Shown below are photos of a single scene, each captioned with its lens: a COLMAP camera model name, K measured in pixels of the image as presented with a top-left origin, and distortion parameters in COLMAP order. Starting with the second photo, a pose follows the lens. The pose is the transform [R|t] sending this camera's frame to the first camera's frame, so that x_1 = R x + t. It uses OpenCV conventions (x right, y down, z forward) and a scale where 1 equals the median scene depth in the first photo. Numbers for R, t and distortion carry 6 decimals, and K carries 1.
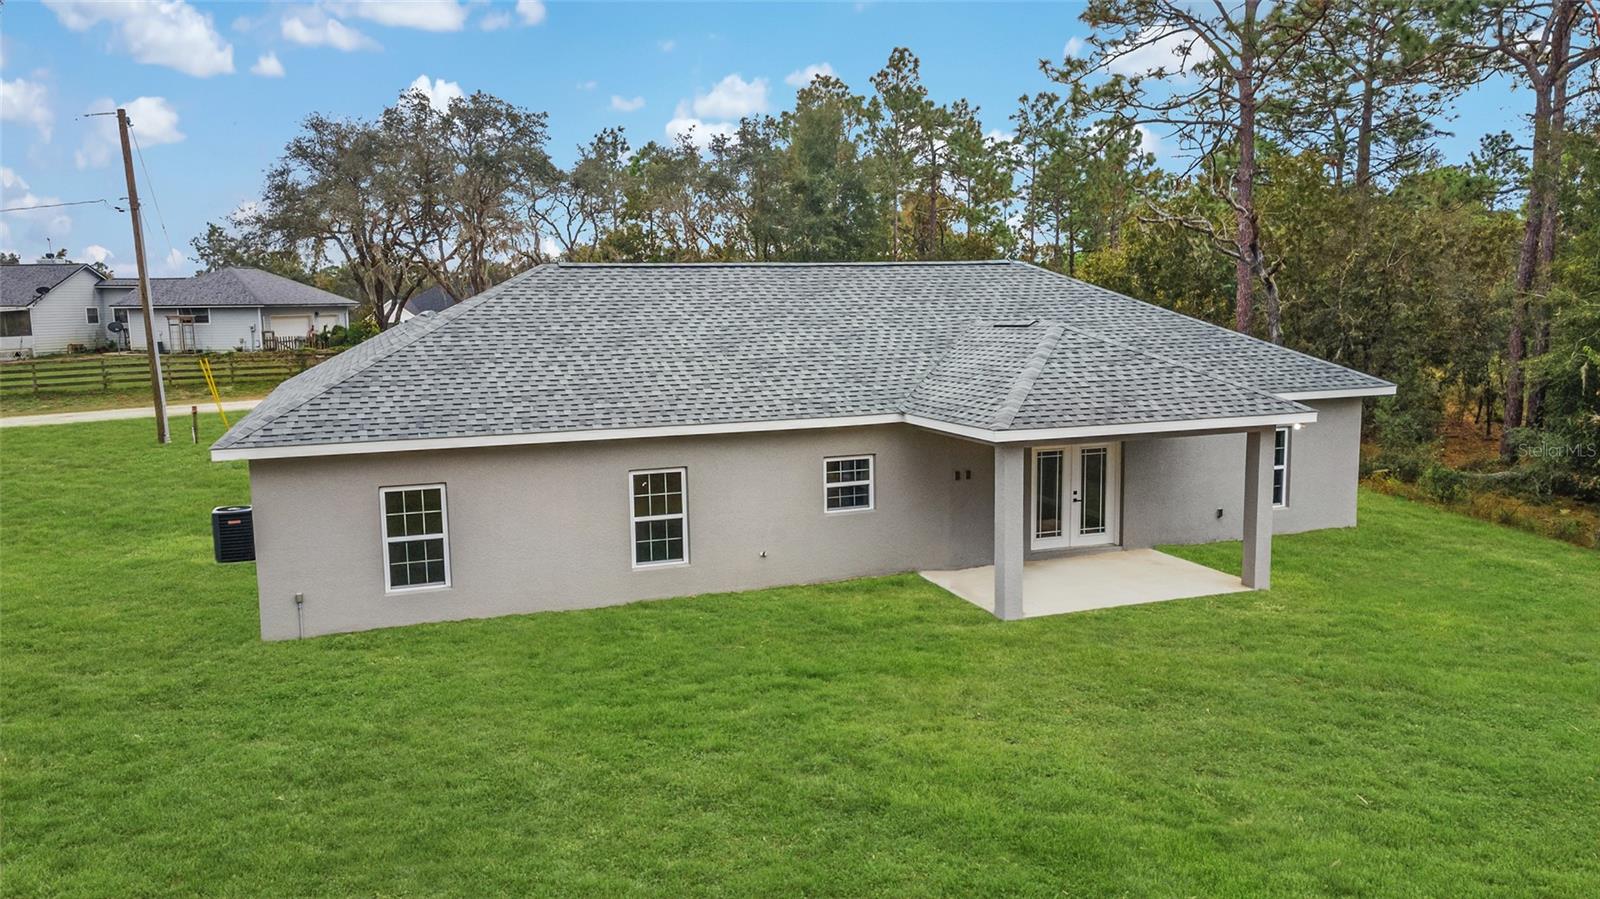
lens RADIAL K [[1160.3, 0, 796.2], [0, 1160.3, 449.6], [0, 0, 1]] dist [0.011262, 0.061835]
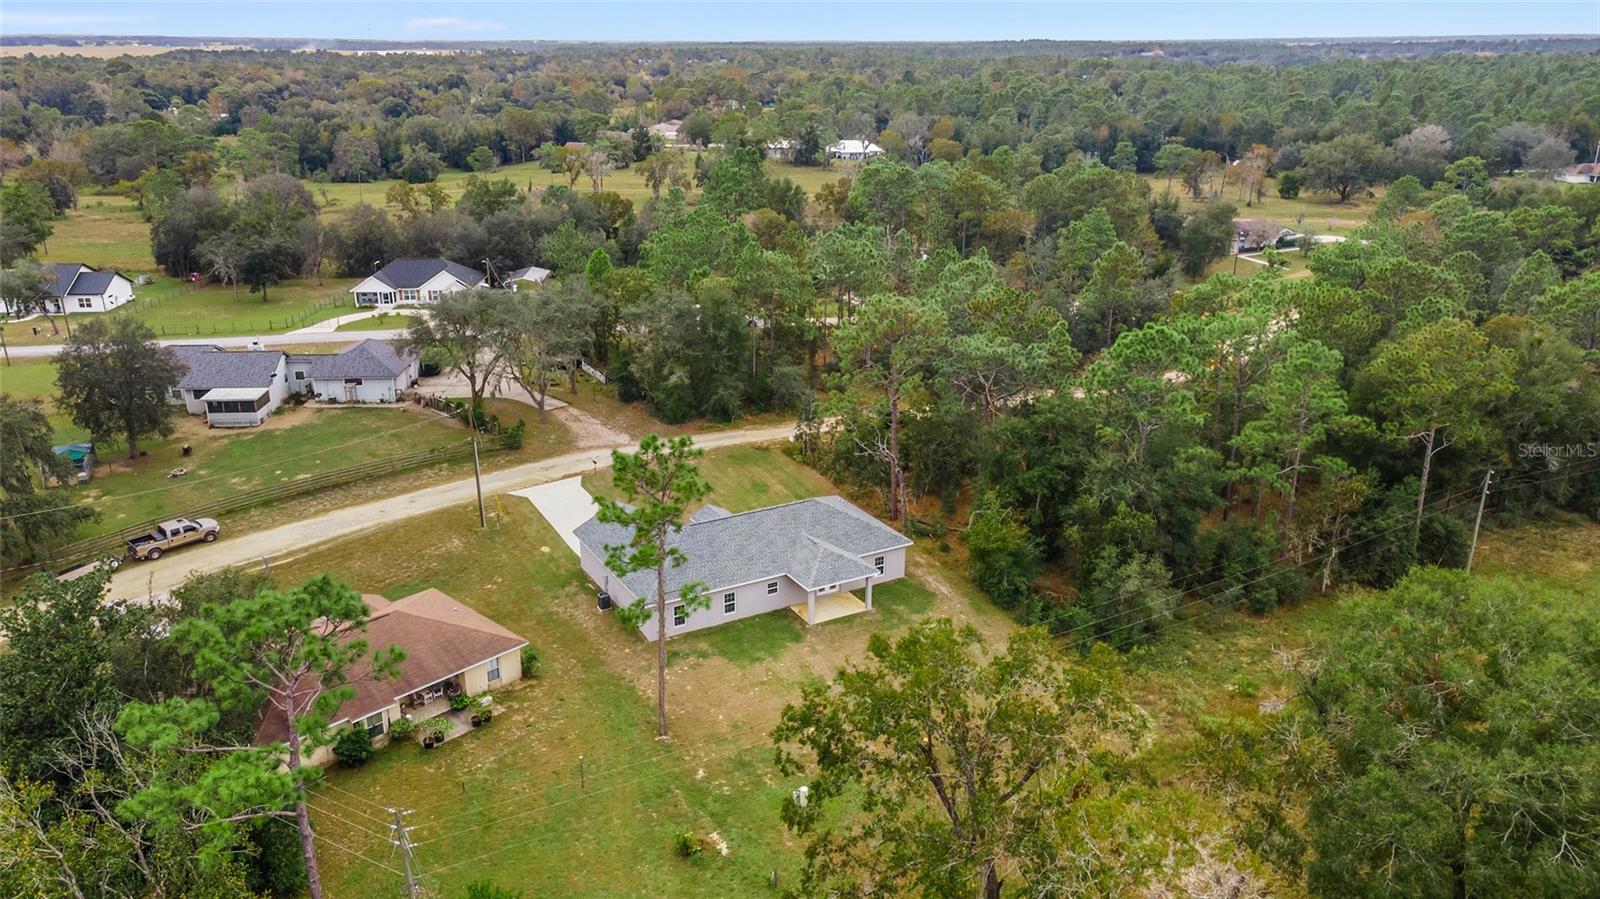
lens RADIAL K [[1166.9, 0, 796.1], [0, 1166.9, 447.6], [0, 0, 1]] dist [0.013906, 0.056553]
pose [[0.986183, -0.036998, 0.161473, -0.478103], [0.004034, 0.979816, 0.199861, -1.178064], [-0.165608, -0.196449, 0.966427, -2.661044]]
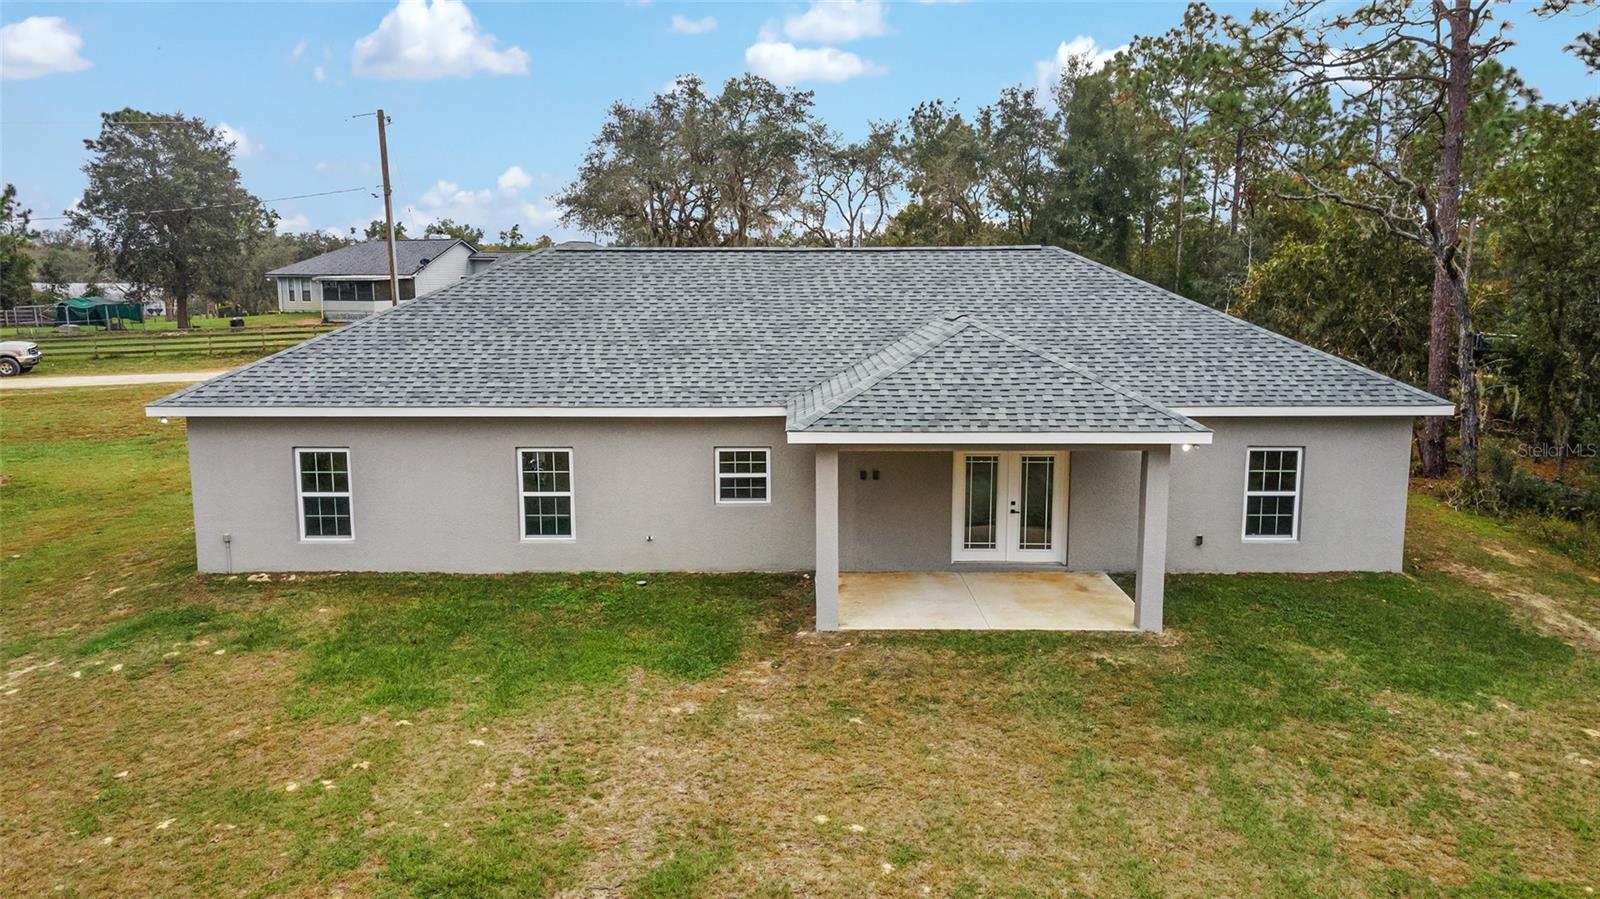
lens RADIAL K [[1160.3, 0, 796.2], [0, 1160.3, 449.6], [0, 0, 1]] dist [0.011262, 0.061835]
pose [[0.937034, 0.067002, -0.342751, 0.394030], [-0.058596, 0.997674, 0.034837, -0.027236], [0.344288, -0.012560, 0.938780, 0.081841]]
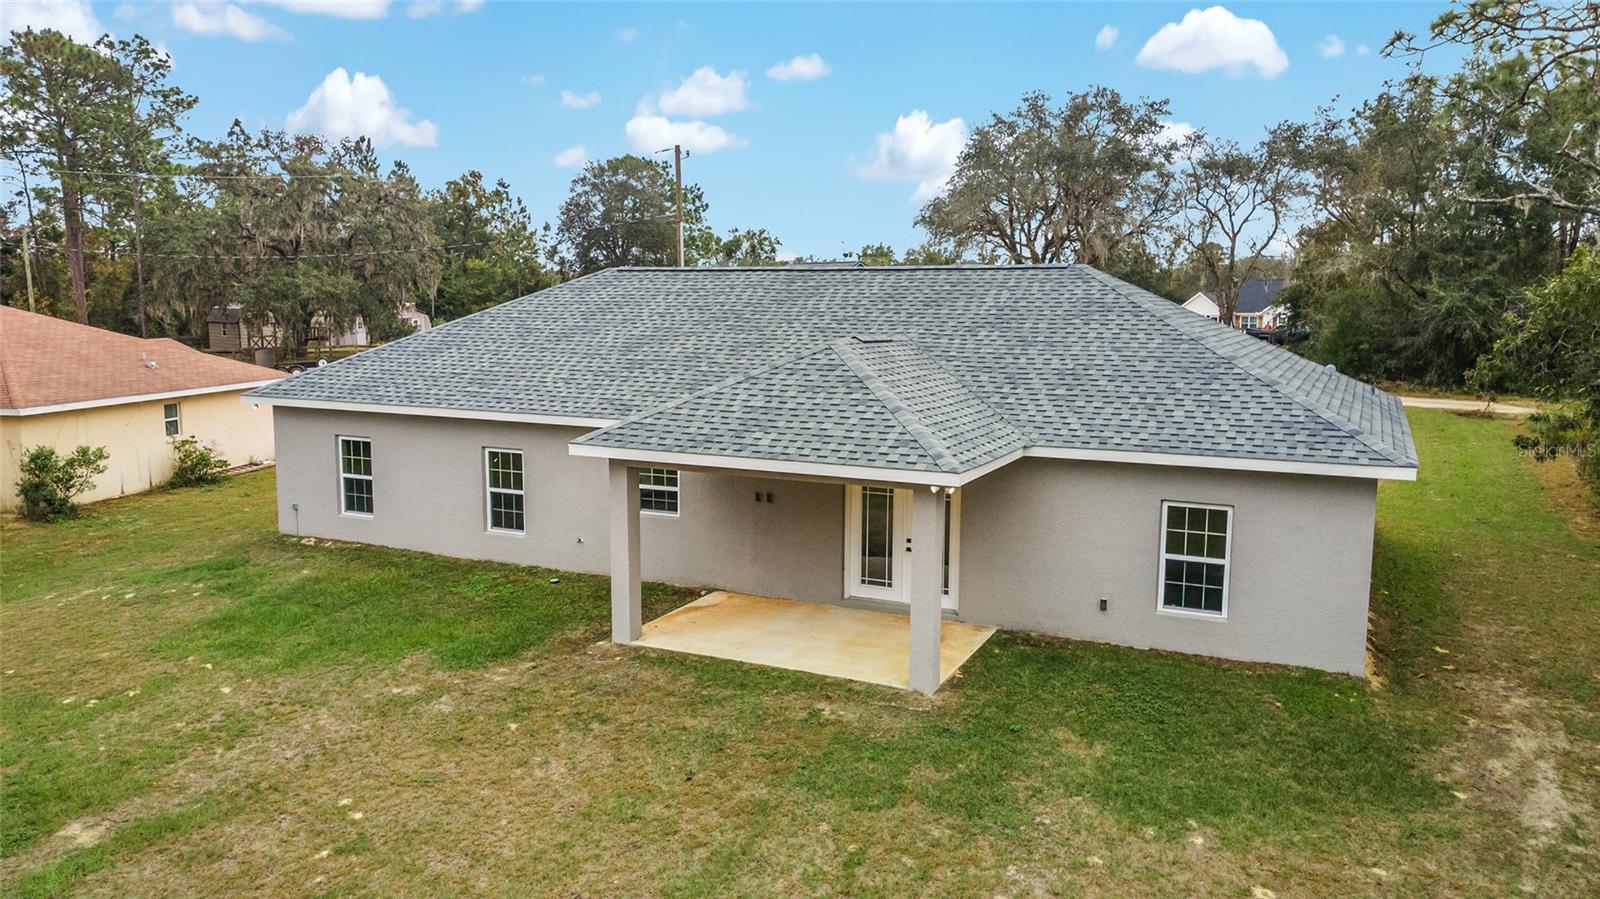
lens RADIAL K [[1160.3, 0, 796.2], [0, 1160.3, 449.6], [0, 0, 1]] dist [0.011262, 0.061835]
pose [[0.694567, 0.115504, -0.710095, 0.784860], [-0.108909, 0.992534, 0.054918, -0.067335], [0.711137, 0.039191, 0.701961, 0.344862]]
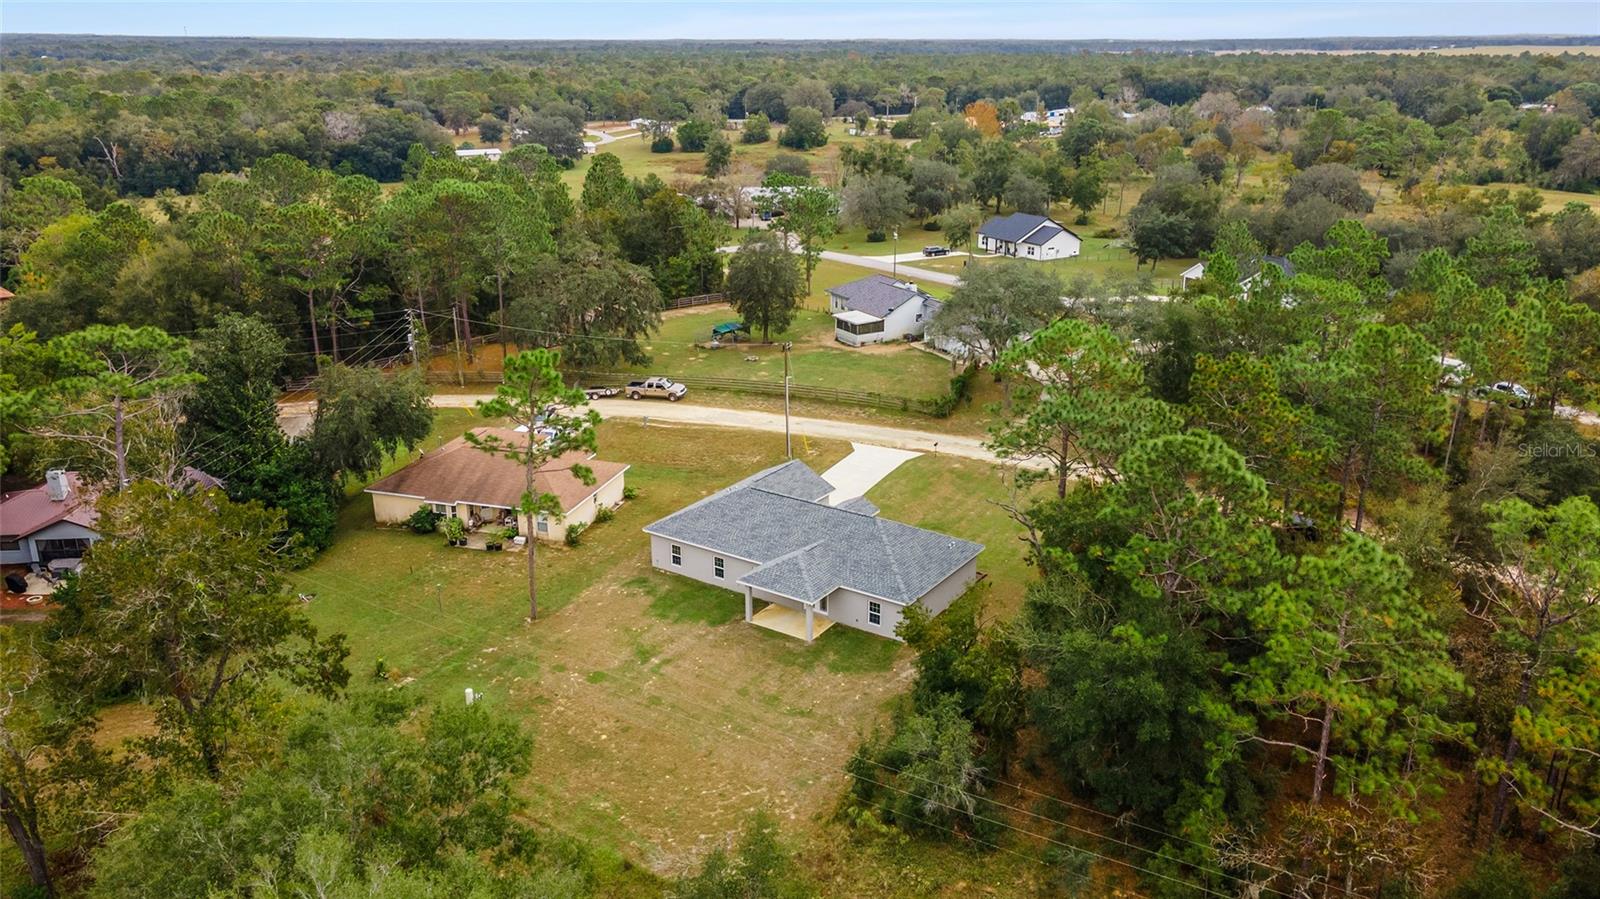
lens RADIAL K [[1208.9, 0, 800.0], [0, 1208.9, 449.5], [0, 0, 1]] dist [0.012228, 0.002491]
pose [[0.586745, 0.276059, -0.761264, 2.856616], [-0.114522, 0.958936, 0.259473, -1.329530], [0.801633, -0.065063, 0.594266, -1.168588]]
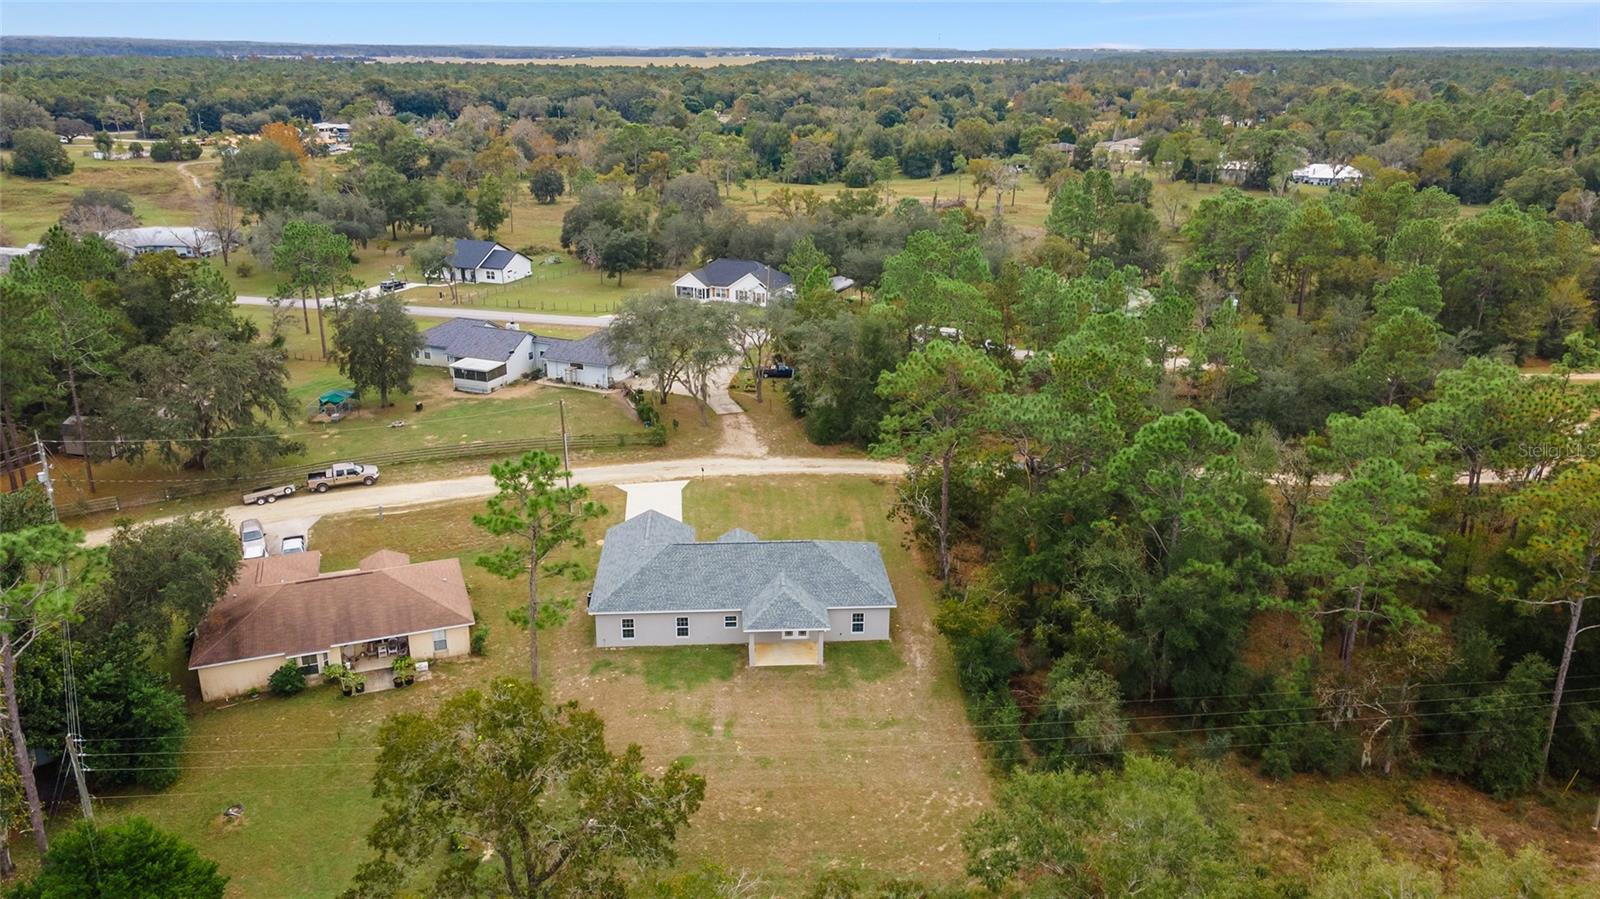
lens RADIAL K [[1150.5, 0, 800.0], [0, 1150.5, 449.5], [0, 0, 1]] dist [0.033659, 0.001304]
pose [[0.960464, 0.114907, -0.253586, 1.140046], [-0.060964, 0.975552, 0.211146, -1.318981], [0.271648, -0.187338, 0.943987, -2.431370]]
